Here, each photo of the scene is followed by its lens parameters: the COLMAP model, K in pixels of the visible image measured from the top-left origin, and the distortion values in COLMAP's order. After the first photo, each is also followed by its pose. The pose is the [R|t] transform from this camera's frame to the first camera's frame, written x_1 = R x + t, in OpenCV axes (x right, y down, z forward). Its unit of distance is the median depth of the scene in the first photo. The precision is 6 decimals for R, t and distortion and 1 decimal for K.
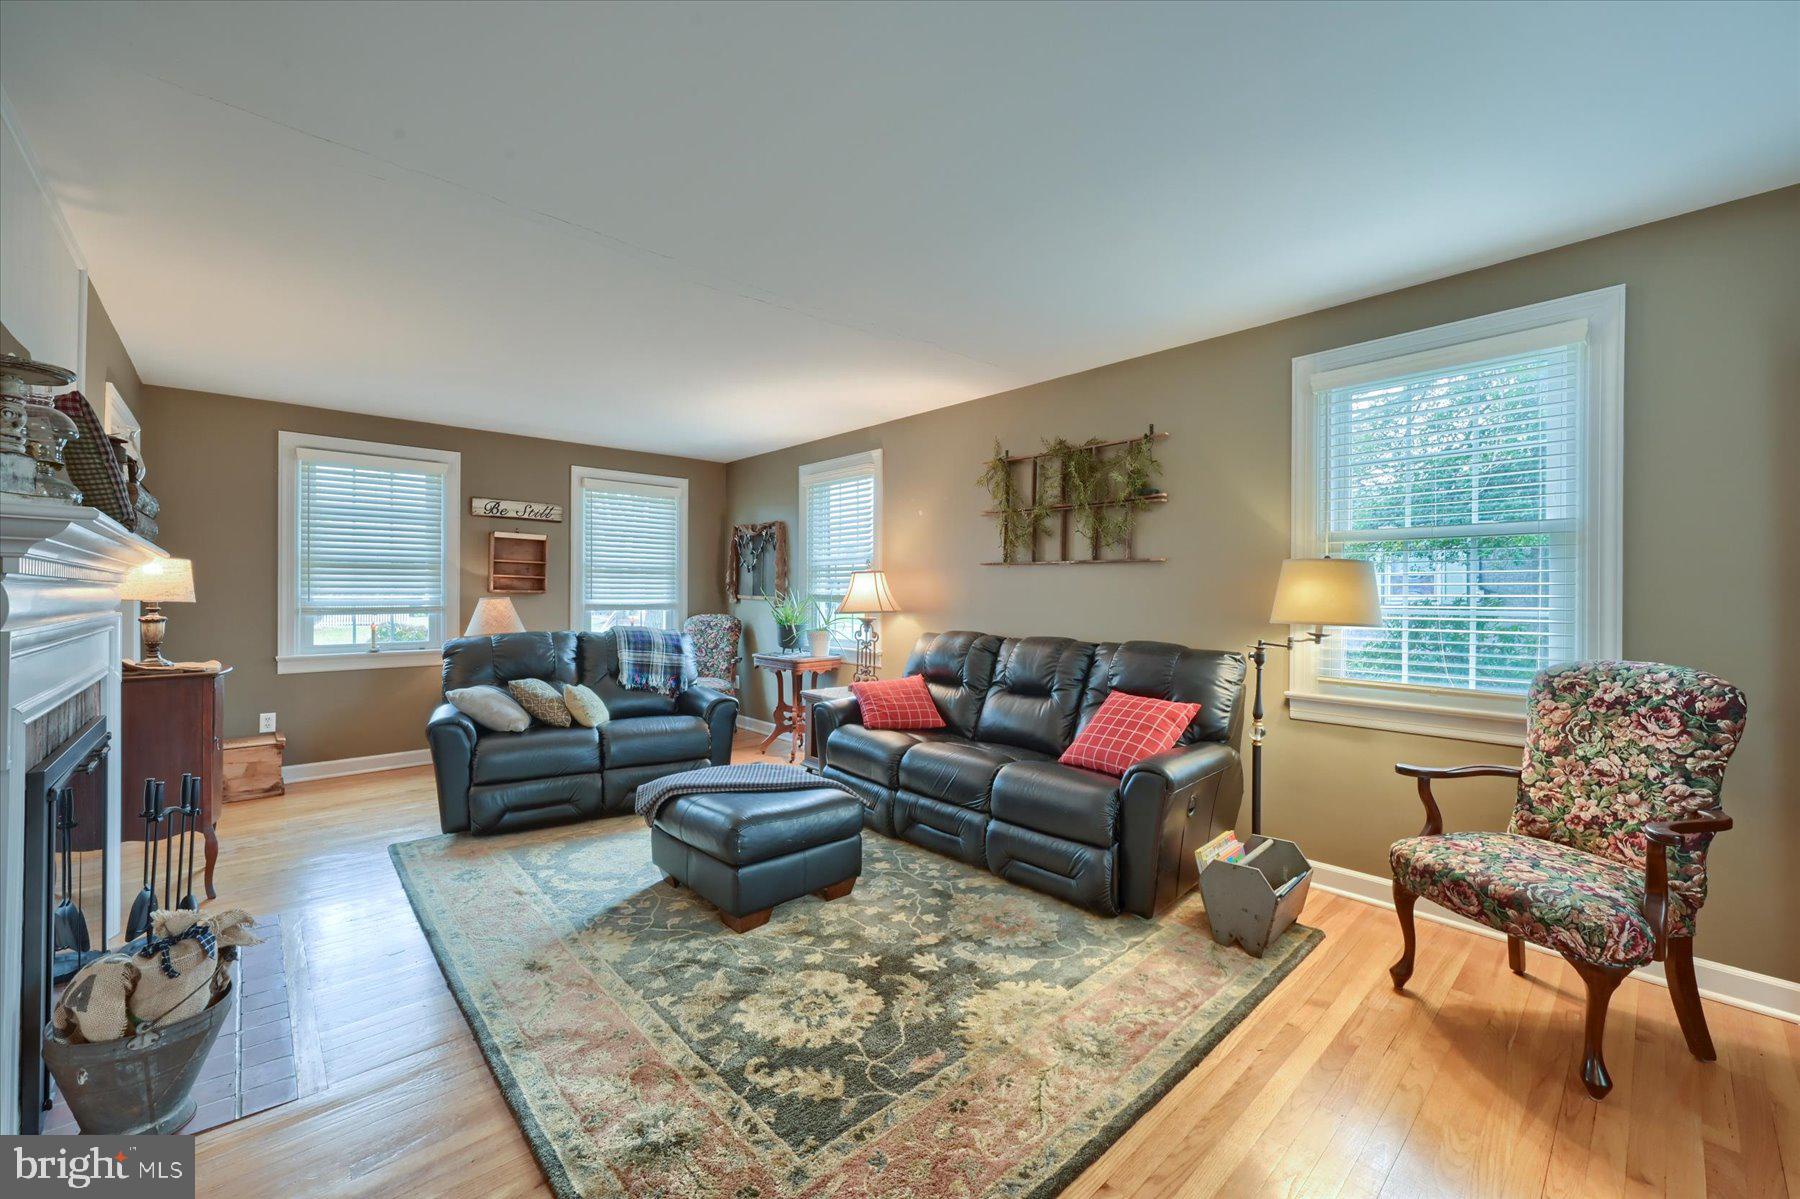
lens RADIAL K [[712.3, 0, 900.1], [0, 712.3, 595.3], [0, 0, 1]] dist [0.002246, 0.000432]
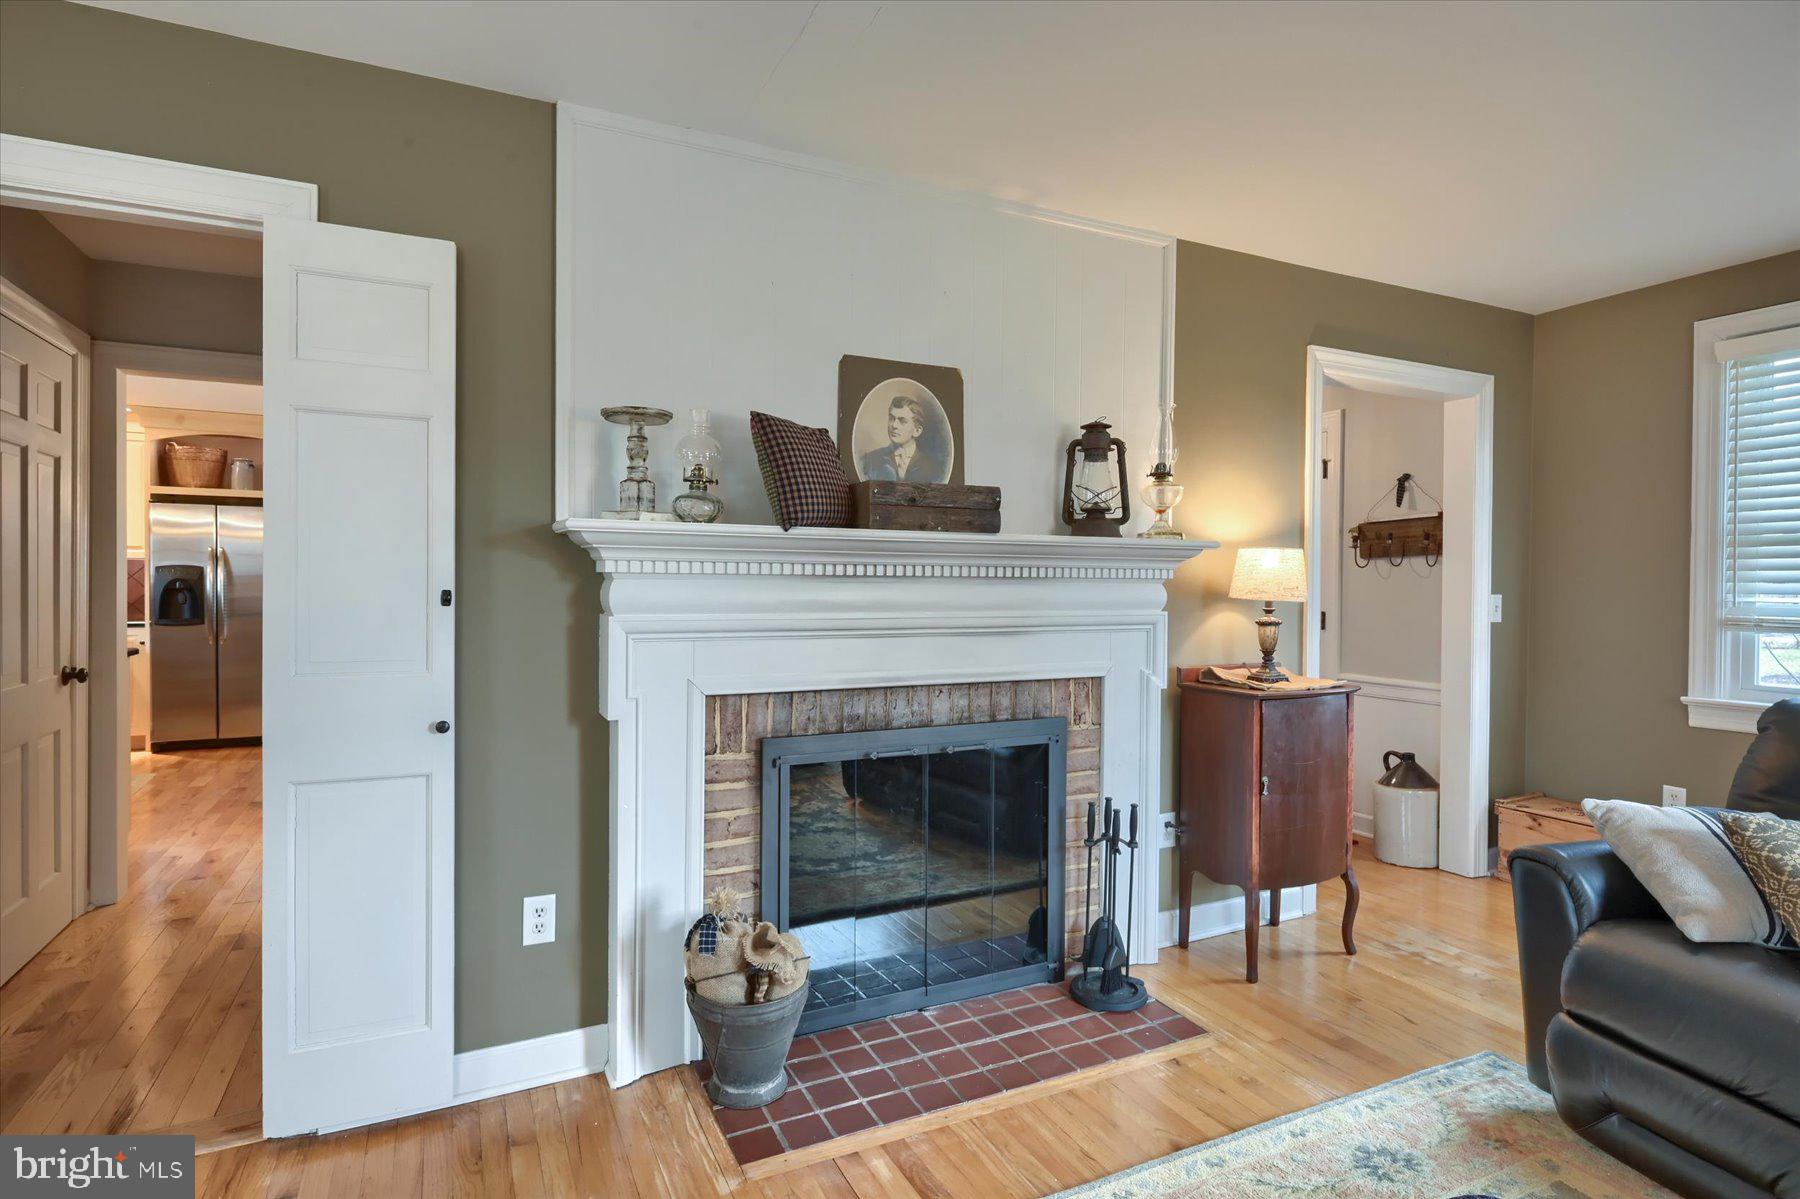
lens RADIAL K [[933.8, 0, 899.5], [0, 933.8, 592.7], [0, 0, 1]] dist [-0.000238, 0.001847]
pose [[-0.282865, 0.005071, -0.959146, 0.085423], [-0.007556, 0.999943, 0.007515, -0.003797], [0.959130, 0.009373, -0.282811, 0.645850]]
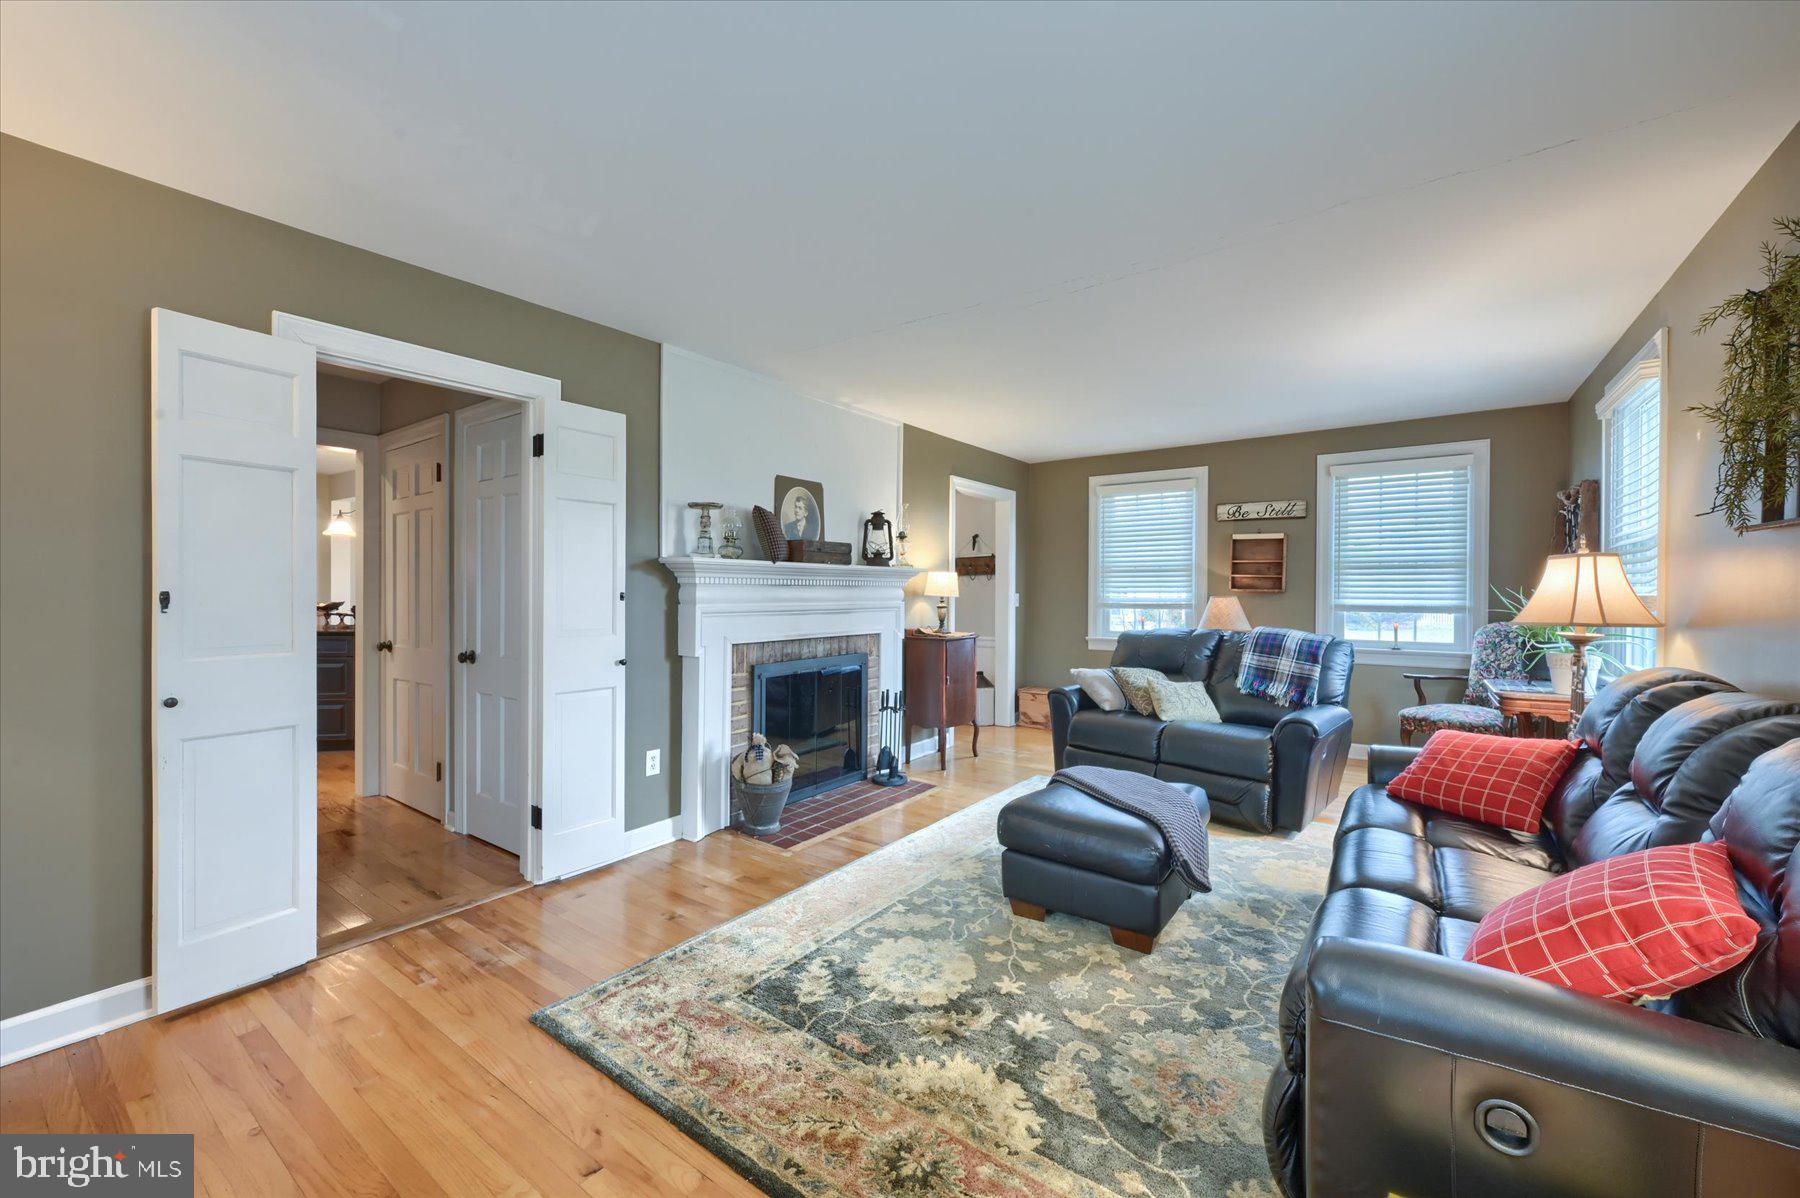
lens RADIAL K [[712.3, 0, 900.1], [0, 712.3, 594.8], [0, 0, 1]] dist [0.002246, 0.000432]
pose [[0.197662, 0.004760, -0.980259, 0.488068], [-0.004645, 0.999982, 0.003919, -0.001219], [0.980259, 0.003779, 0.197681, 0.392788]]
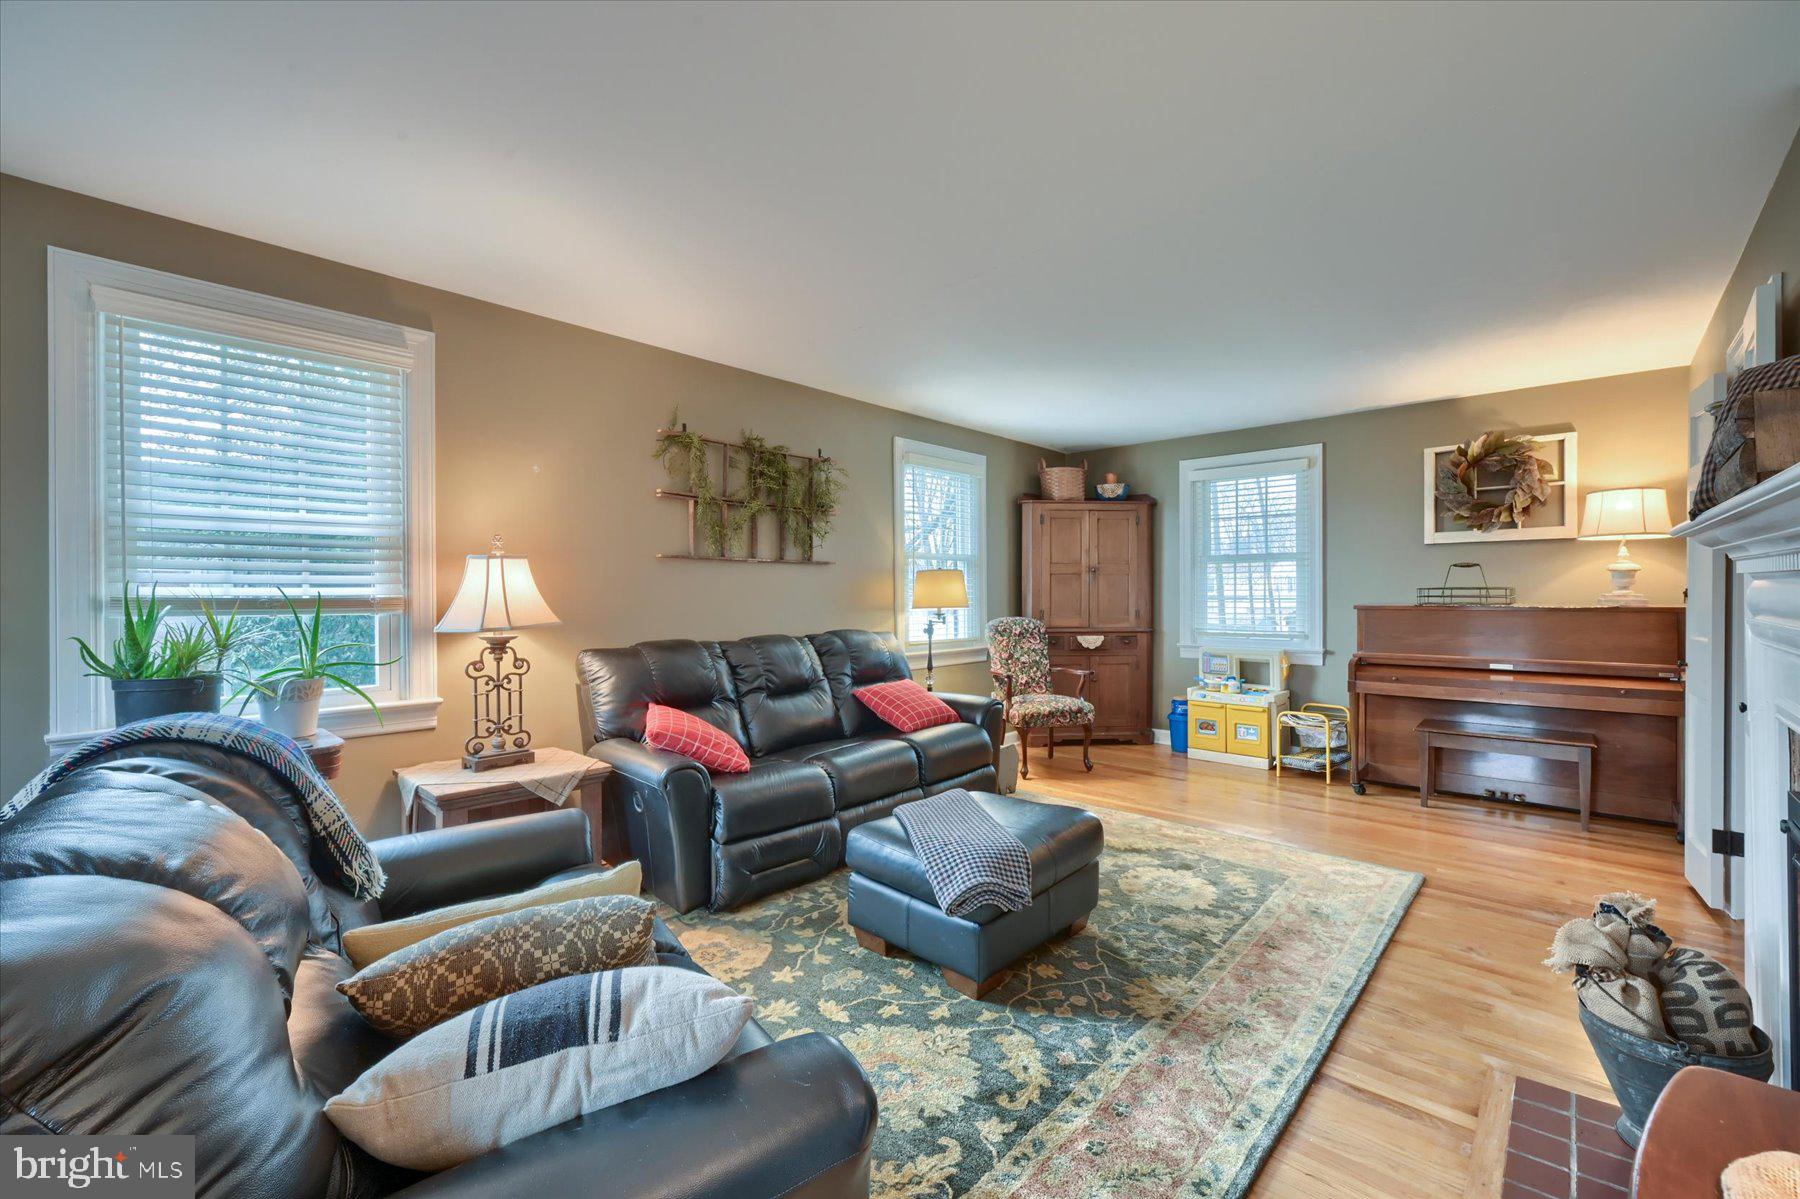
lens RADIAL K [[742.9, 0, 900.7], [0, 742.9, 594.1], [0, 0, 1]] dist [-0.001069, 0.000173]
pose [[-0.088622, -0.006572, 0.996044, -0.788951], [0.008031, 0.999941, 0.007312, -0.005131], [-0.996033, 0.008647, -0.088564, 0.851988]]
